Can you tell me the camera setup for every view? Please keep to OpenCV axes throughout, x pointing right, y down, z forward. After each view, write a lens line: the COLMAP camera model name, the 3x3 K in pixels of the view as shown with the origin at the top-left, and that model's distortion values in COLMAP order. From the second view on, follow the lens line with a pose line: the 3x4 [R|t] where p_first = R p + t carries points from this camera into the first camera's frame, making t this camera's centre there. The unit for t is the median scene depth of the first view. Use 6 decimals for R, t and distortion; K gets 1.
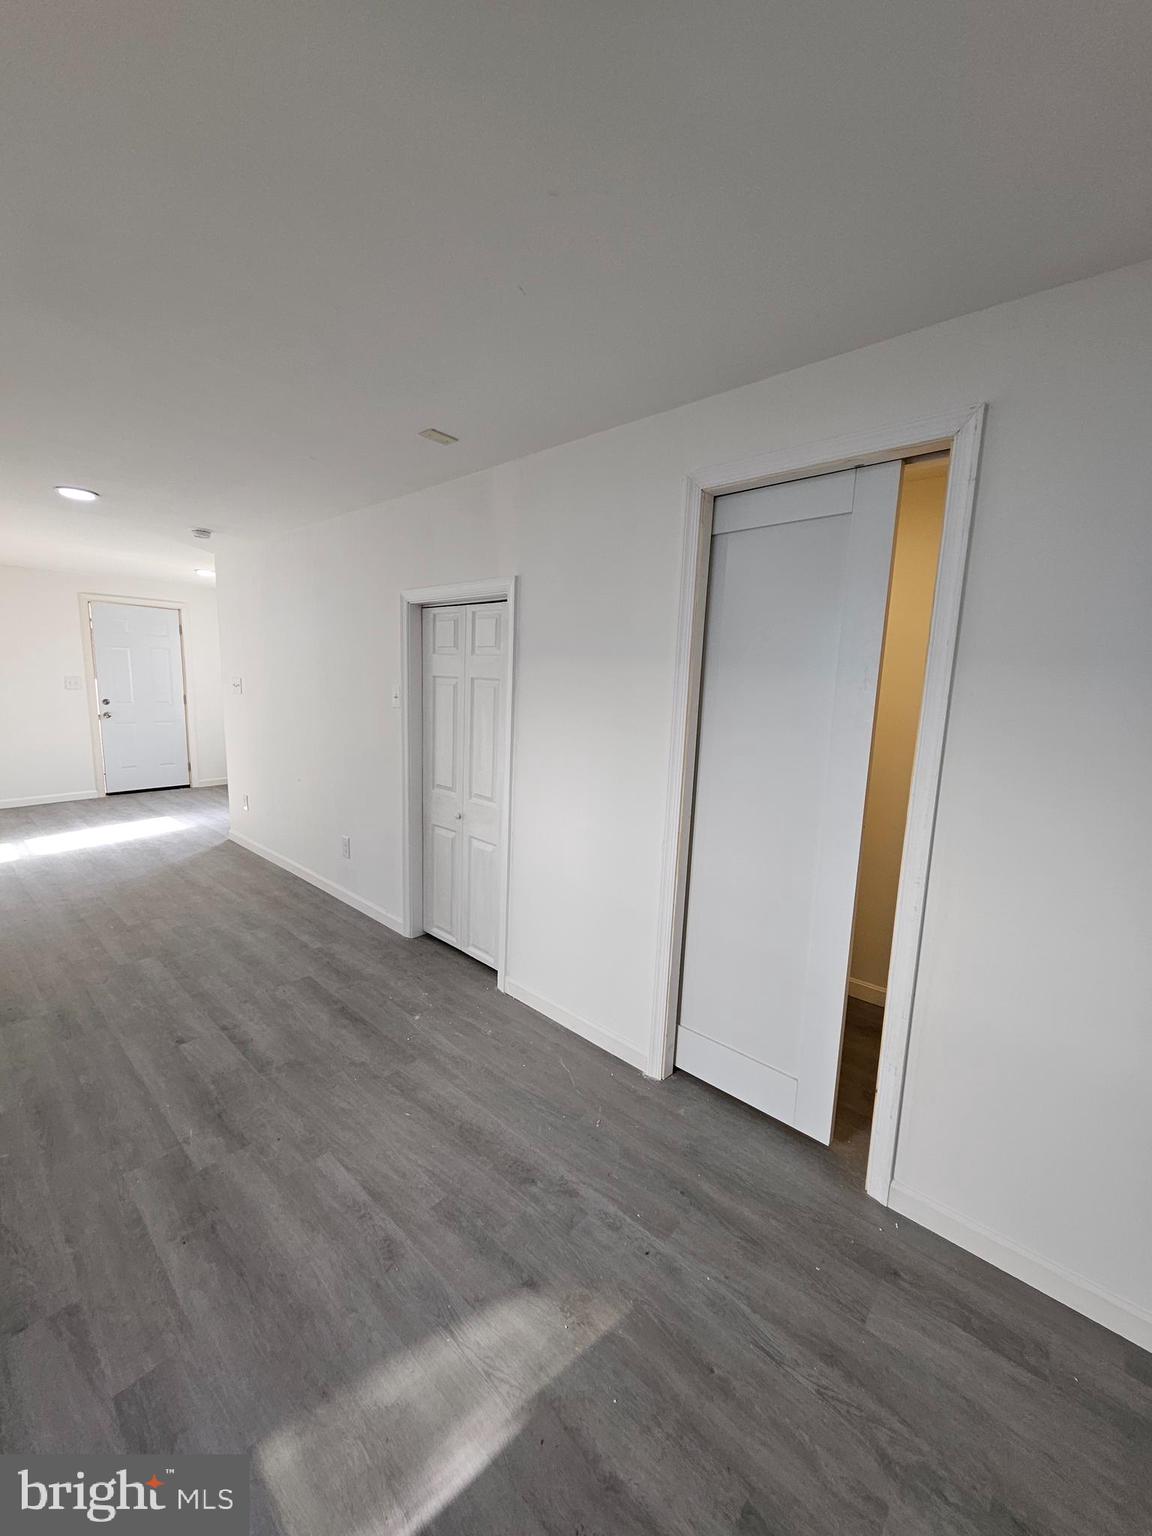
lens RADIAL K [[604.7, 0, 576.0], [0, 604.7, 768.0], [0, 0, 1]] dist [0.004852, 0.000082]
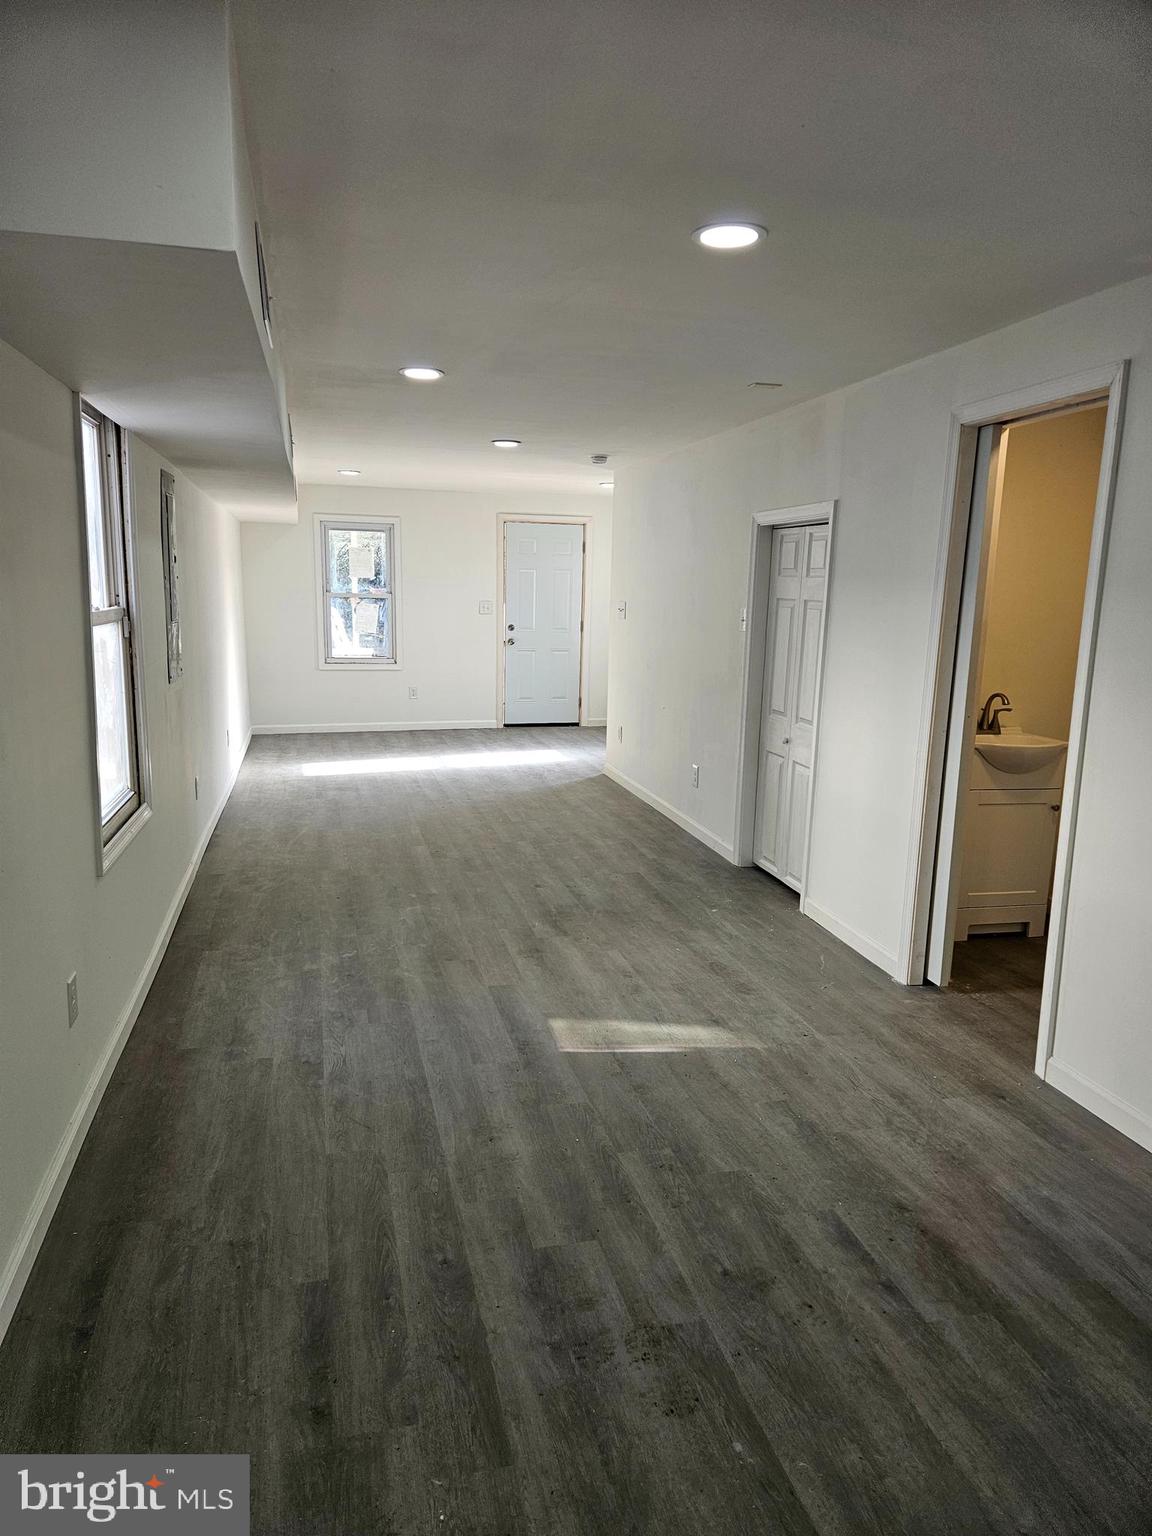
lens RADIAL K [[1026.4, 0, 589.8], [0, 1026.4, 769.5], [0, 0, 1]] dist [0.098122, -0.082412]
pose [[0.836369, 0.087585, -0.541124, 0.467036], [-0.080728, 0.996070, 0.036448, 0.093464], [0.542189, 0.013200, 0.840153, -0.604872]]
